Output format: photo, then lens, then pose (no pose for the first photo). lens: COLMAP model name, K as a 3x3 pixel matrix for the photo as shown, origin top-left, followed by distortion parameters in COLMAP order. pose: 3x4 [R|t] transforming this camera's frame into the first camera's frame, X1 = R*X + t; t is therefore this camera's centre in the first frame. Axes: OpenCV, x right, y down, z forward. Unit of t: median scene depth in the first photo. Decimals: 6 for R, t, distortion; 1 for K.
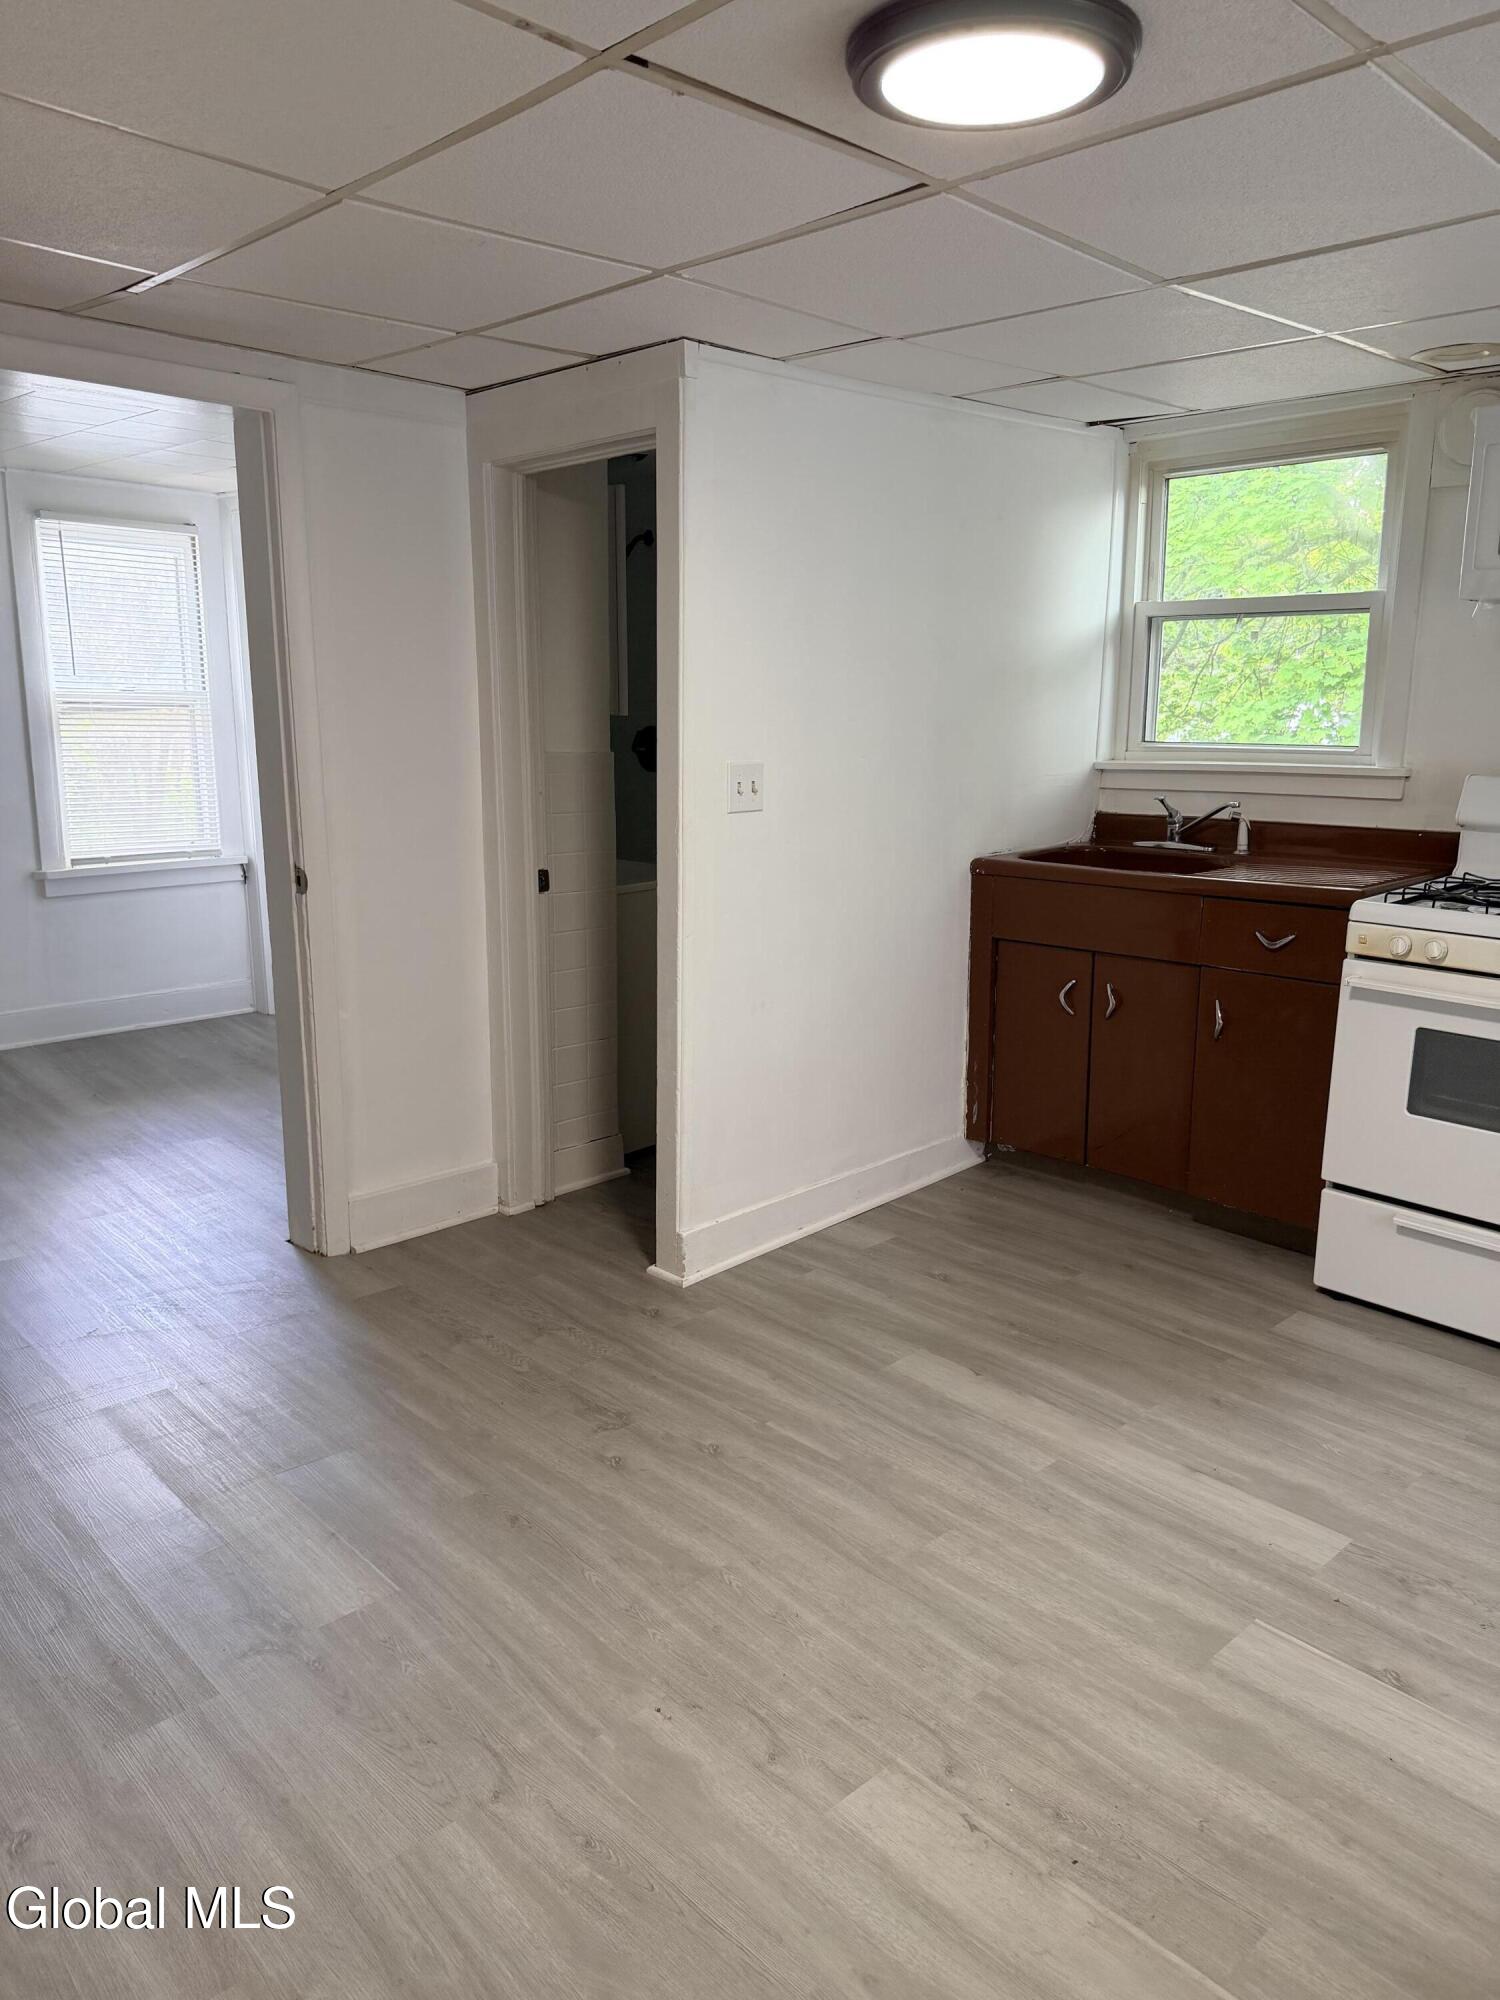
lens RADIAL K [[1409.2, 0, 758.7], [0, 1409.2, 982.9], [0, 0, 1]] dist [0.043858, -0.048246]
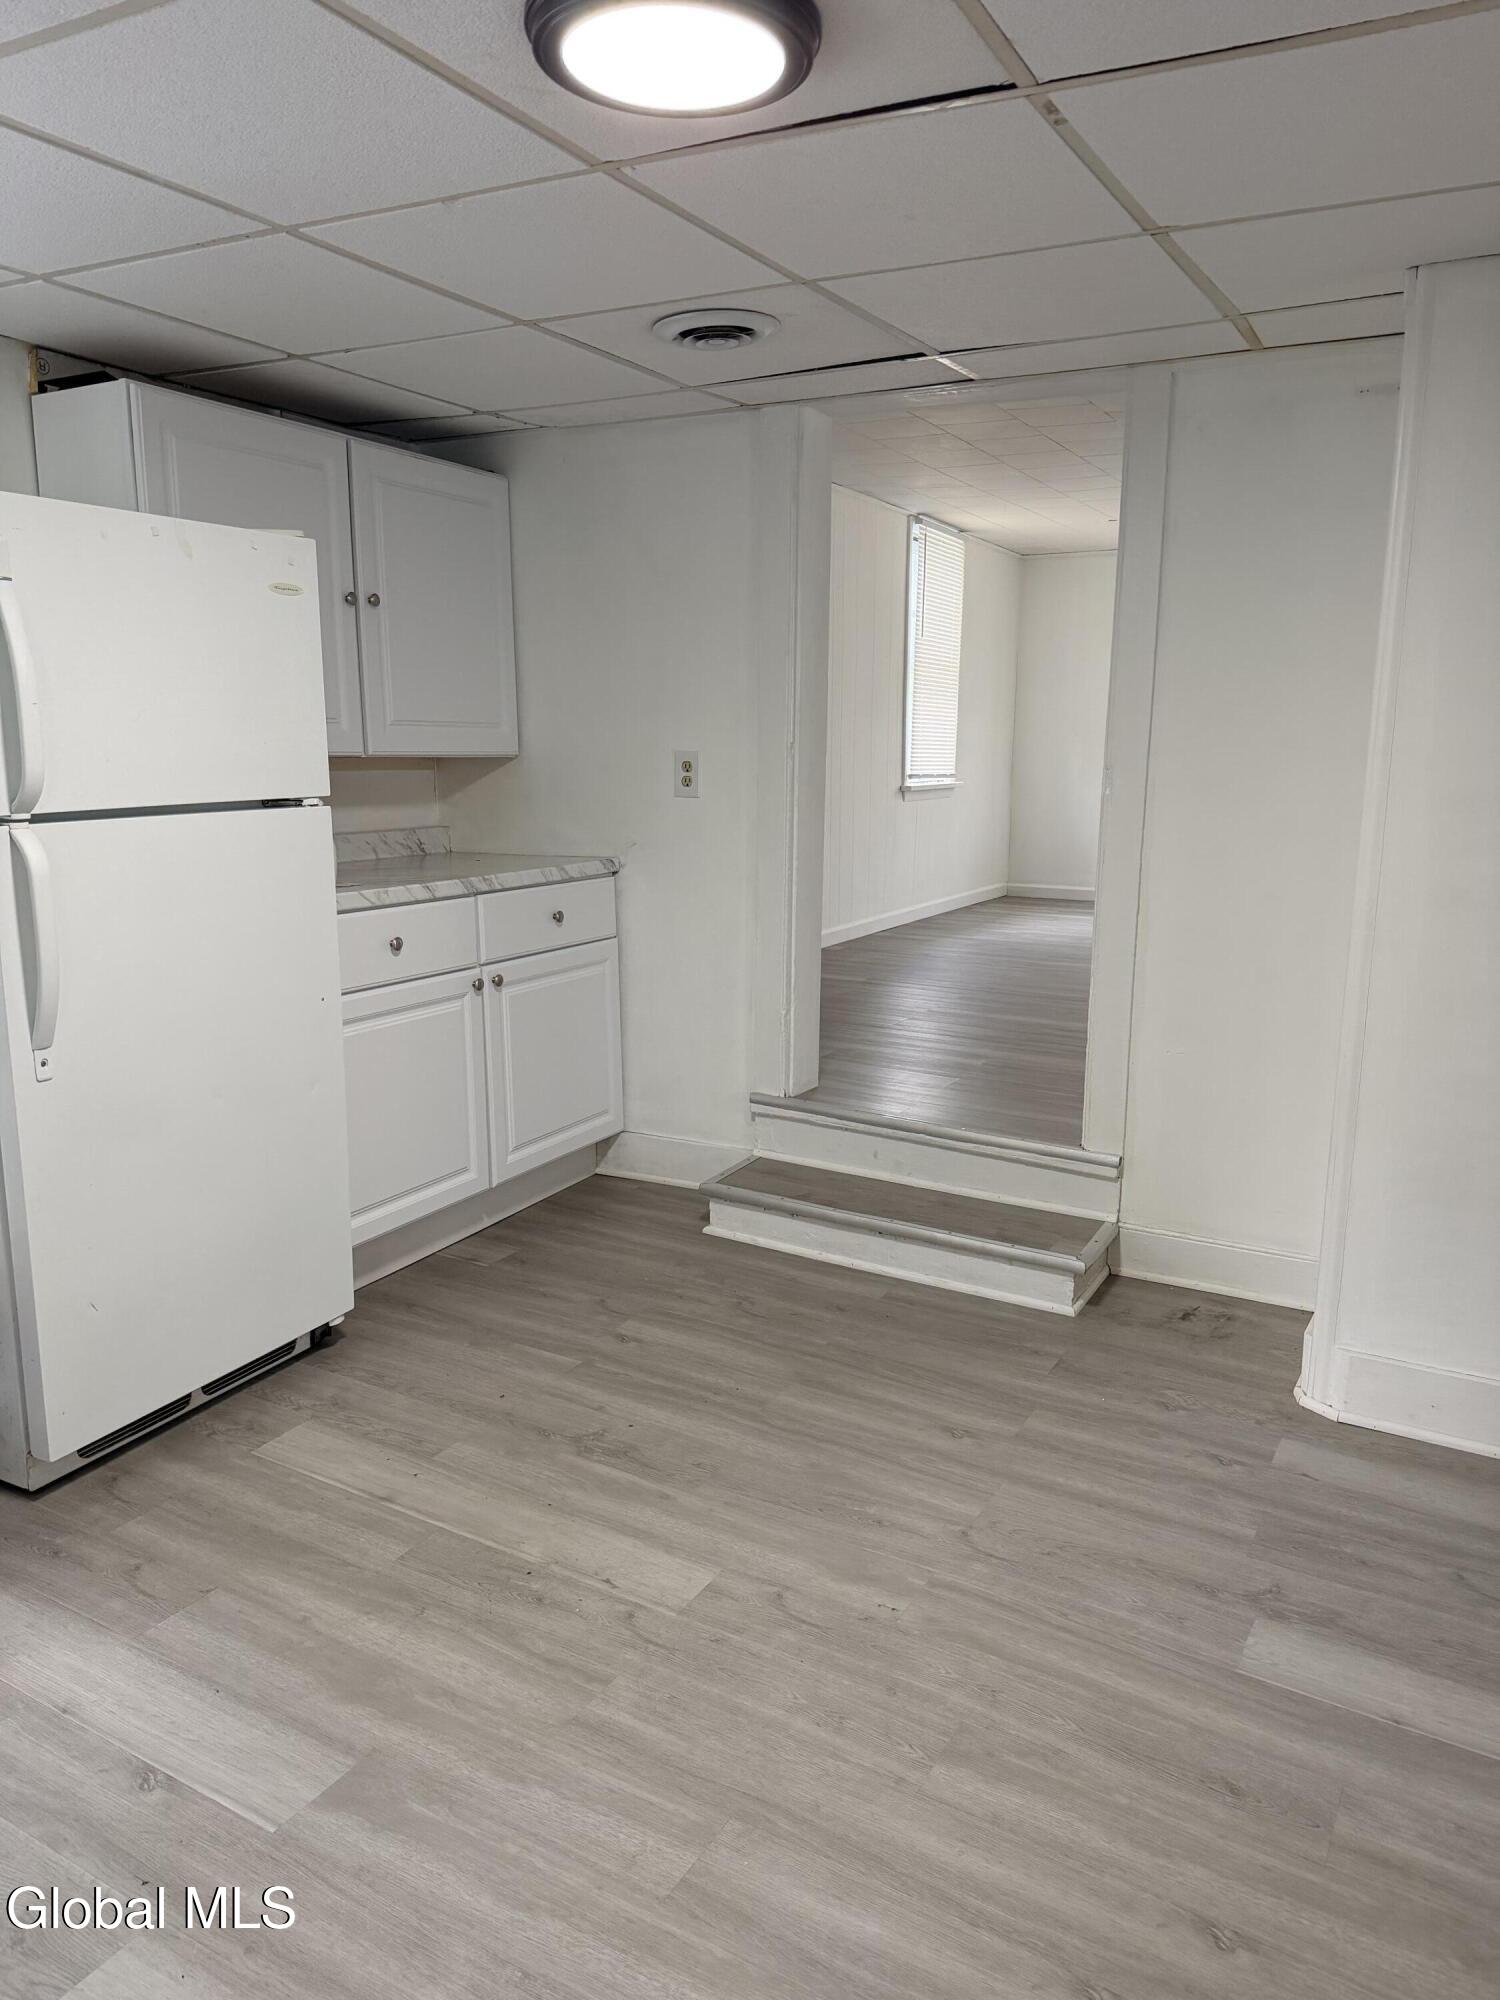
lens RADIAL K [[1409.2, 0, 748.9], [0, 1409.2, 994.7], [0, 0, 1]] dist [0.043858, -0.048246]
pose [[-0.955446, 0.030480, -0.293587, 0.321526], [-0.089271, 0.918231, 0.385853, -0.319707], [0.281342, 0.394870, -0.874600, 1.615523]]
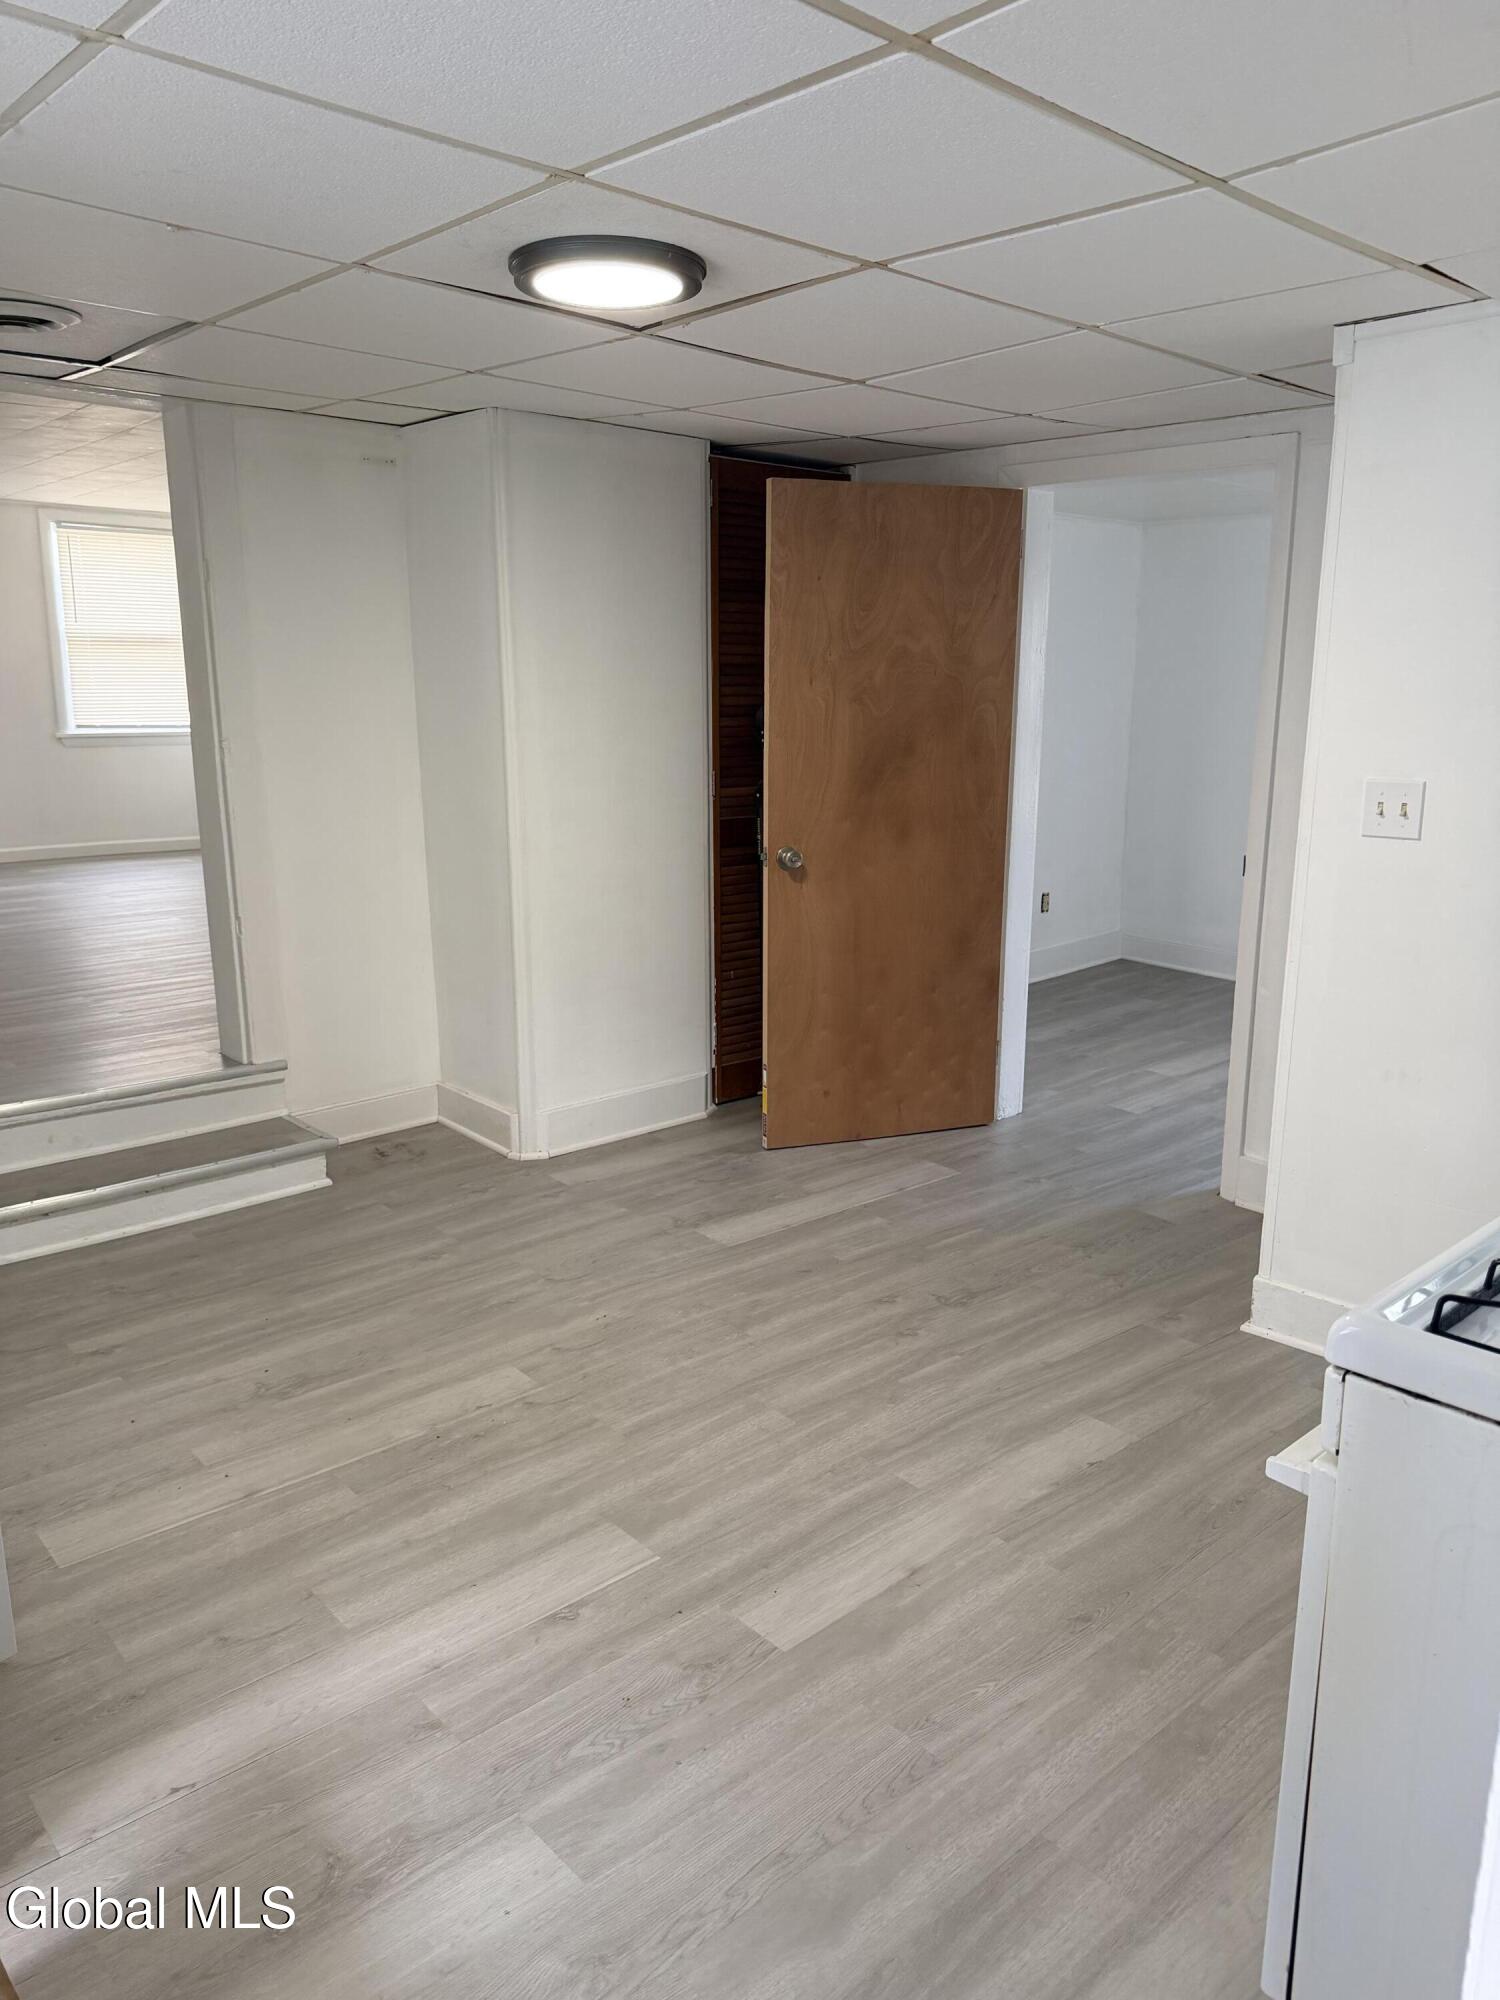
lens RADIAL K [[1409.2, 0, 751.3], [0, 1409.2, 990.2], [0, 0, 1]] dist [0.043858, -0.048246]
pose [[-0.023823, 0.195559, -0.980402, 1.326496], [-0.216970, 0.956295, 0.196023, -0.182295], [0.975888, 0.217388, 0.019649, 0.971337]]
